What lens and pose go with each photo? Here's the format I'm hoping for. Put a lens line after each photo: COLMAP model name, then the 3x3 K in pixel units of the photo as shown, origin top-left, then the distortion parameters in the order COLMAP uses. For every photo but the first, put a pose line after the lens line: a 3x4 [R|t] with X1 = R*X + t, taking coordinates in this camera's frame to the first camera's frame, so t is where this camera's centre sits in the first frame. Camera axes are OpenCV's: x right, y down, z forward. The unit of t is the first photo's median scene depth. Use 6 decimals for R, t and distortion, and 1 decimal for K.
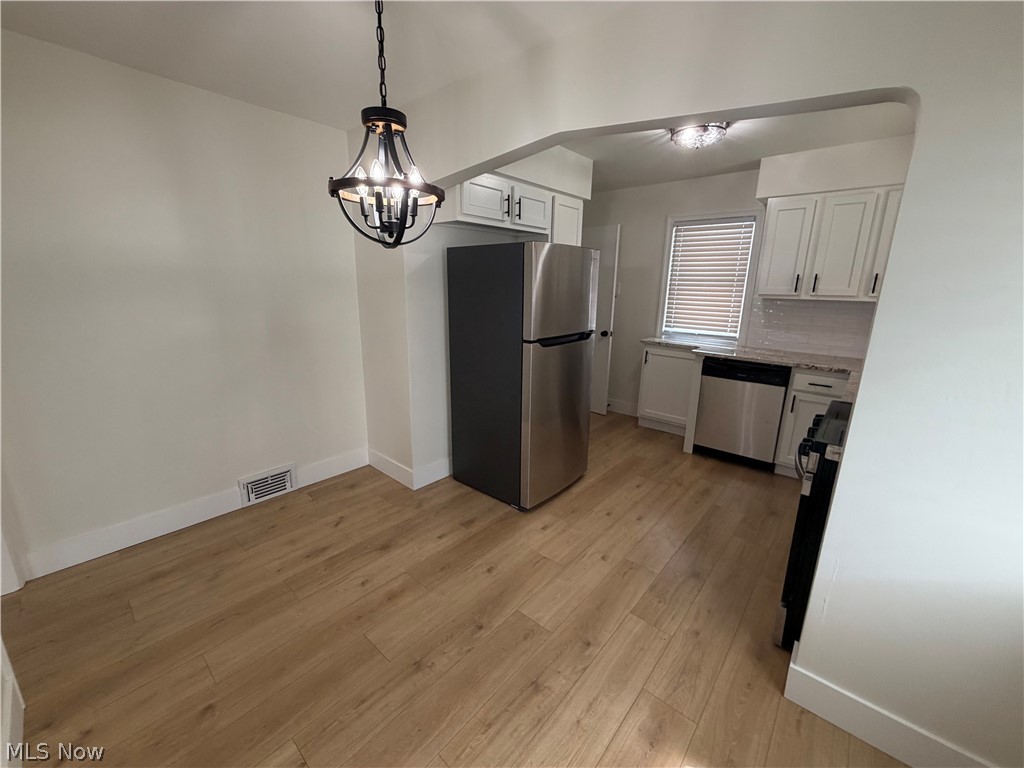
lens RADIAL K [[406.7, 0, 514.5], [0, 406.7, 391.1], [0, 0, 1]] dist [-0.000216, 0.000026]
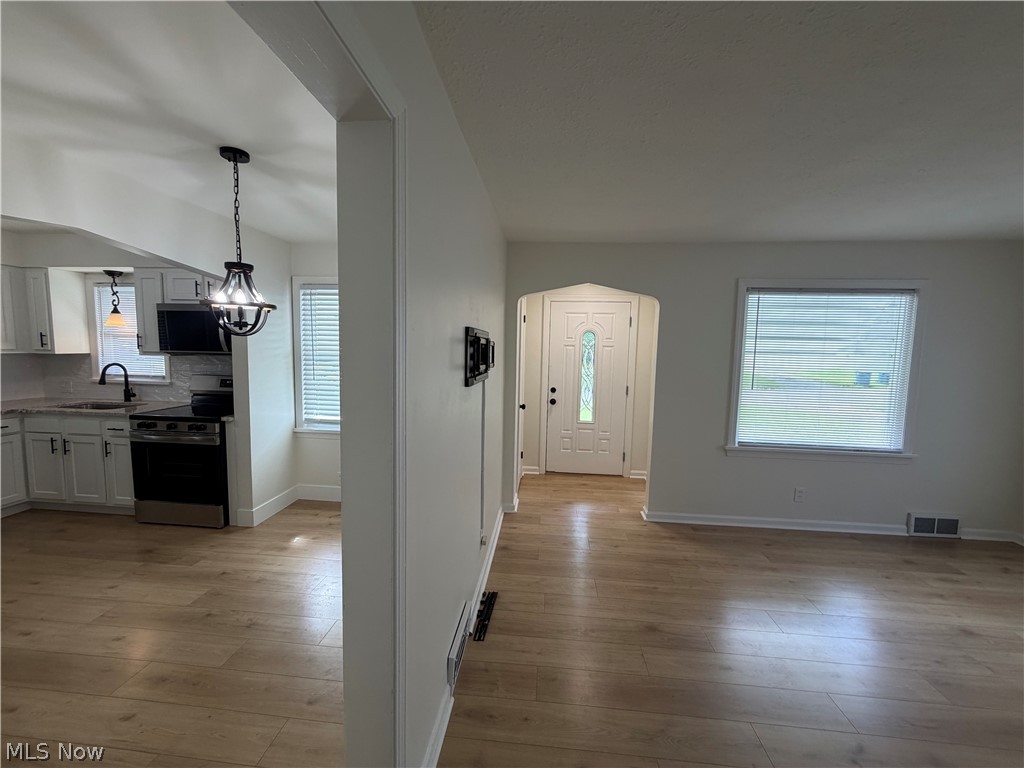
lens RADIAL K [[408.8, 0, 510.1], [0, 408.8, 383.0], [0, 0, 1]] dist [-0.000748, 0.000070]
pose [[-0.576481, -0.100487, 0.810908, -1.383979], [0.177317, 0.953376, 0.244198, -0.224417], [-0.797639, 0.284563, -0.531786, 0.617344]]
